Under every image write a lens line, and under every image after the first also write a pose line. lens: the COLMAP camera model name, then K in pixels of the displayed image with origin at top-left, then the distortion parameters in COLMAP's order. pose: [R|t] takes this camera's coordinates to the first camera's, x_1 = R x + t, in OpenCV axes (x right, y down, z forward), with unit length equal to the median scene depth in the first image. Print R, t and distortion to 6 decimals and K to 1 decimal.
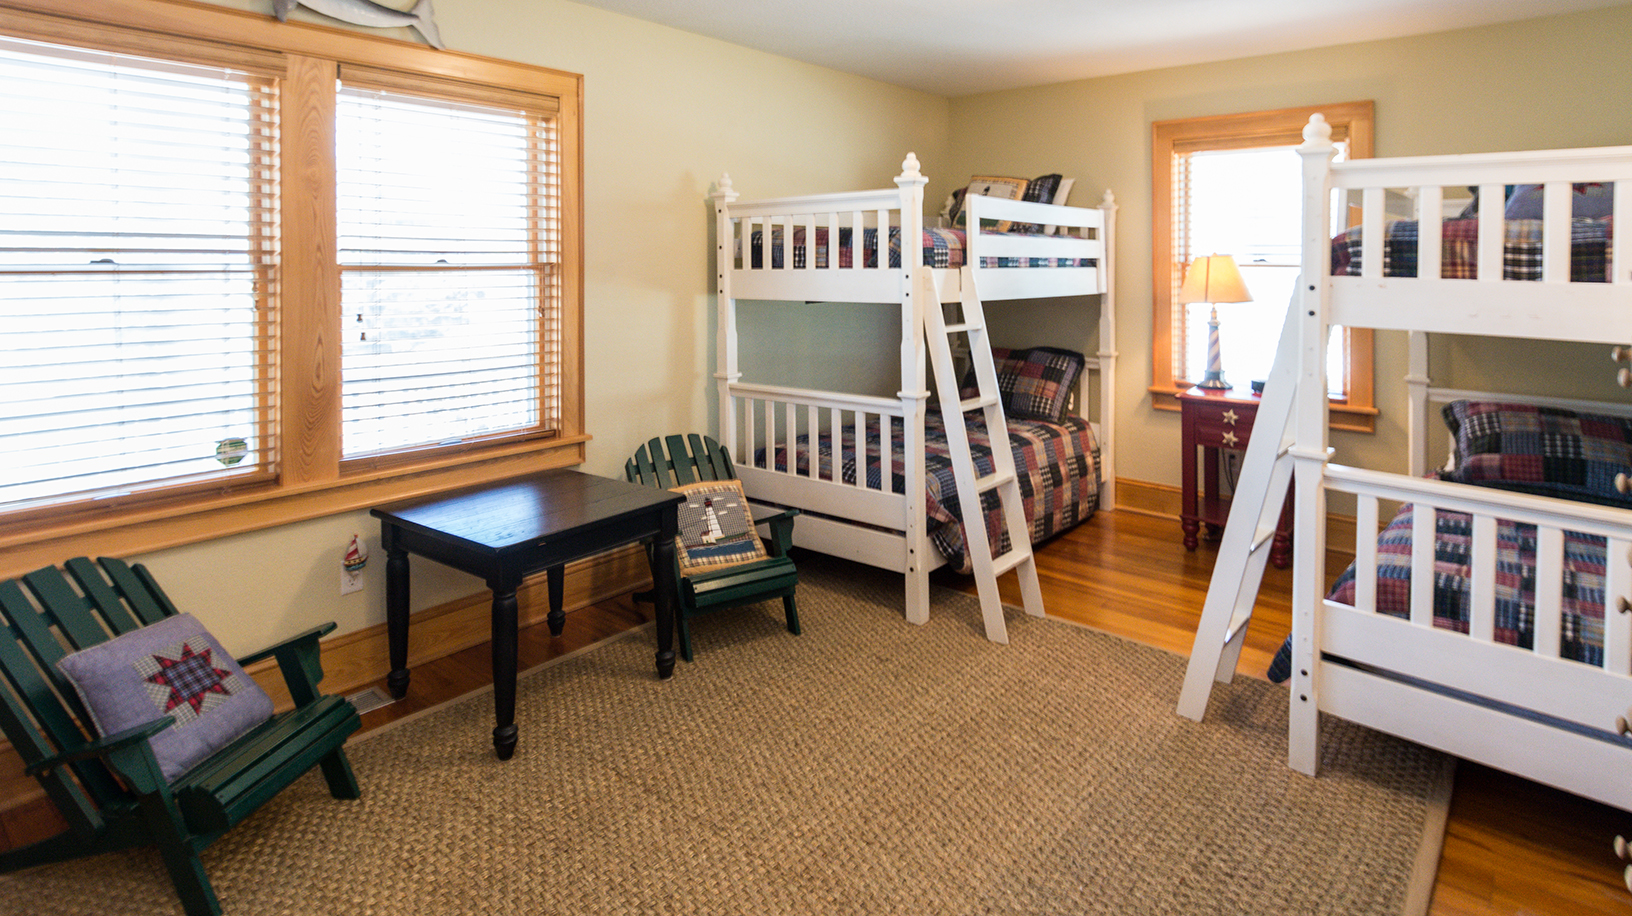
lens RADIAL K [[889.7, 0, 836.9], [0, 889.7, 456.6], [0, 0, 1]] dist [0.021105, -0.015791]
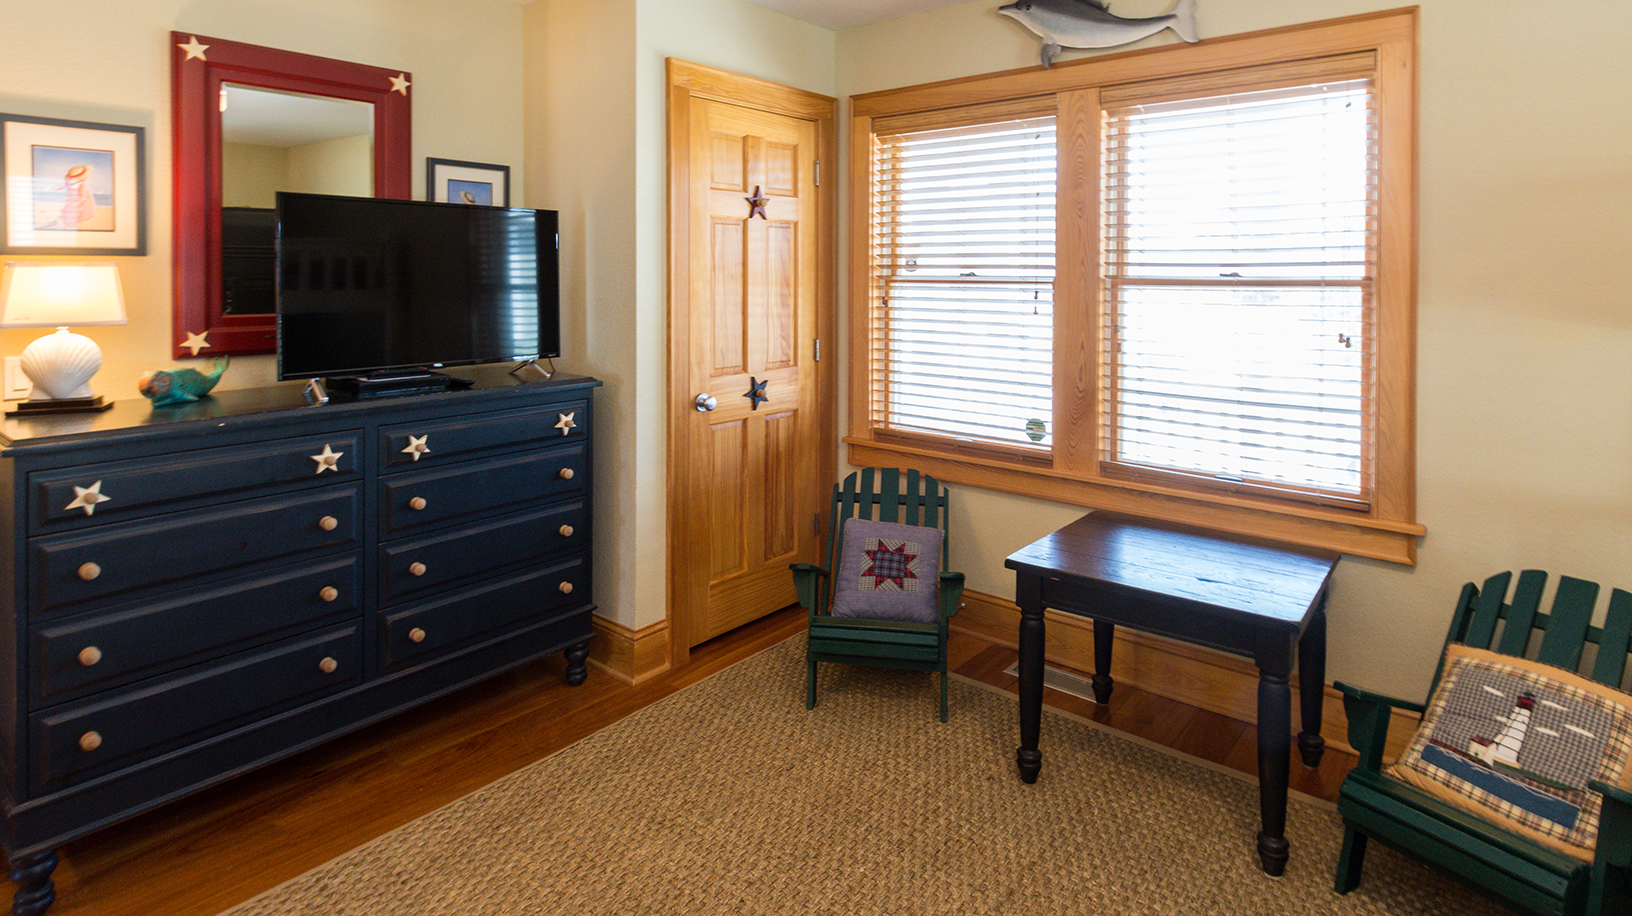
lens RADIAL K [[889.7, 0, 836.9], [0, 889.7, 456.6], [0, 0, 1]] dist [0.021105, -0.015791]
pose [[-0.025774, 0.203113, -0.978816, 0.525137], [-0.218723, 0.954272, 0.203779, -0.156310], [0.975447, 0.219341, 0.019830, 0.702665]]
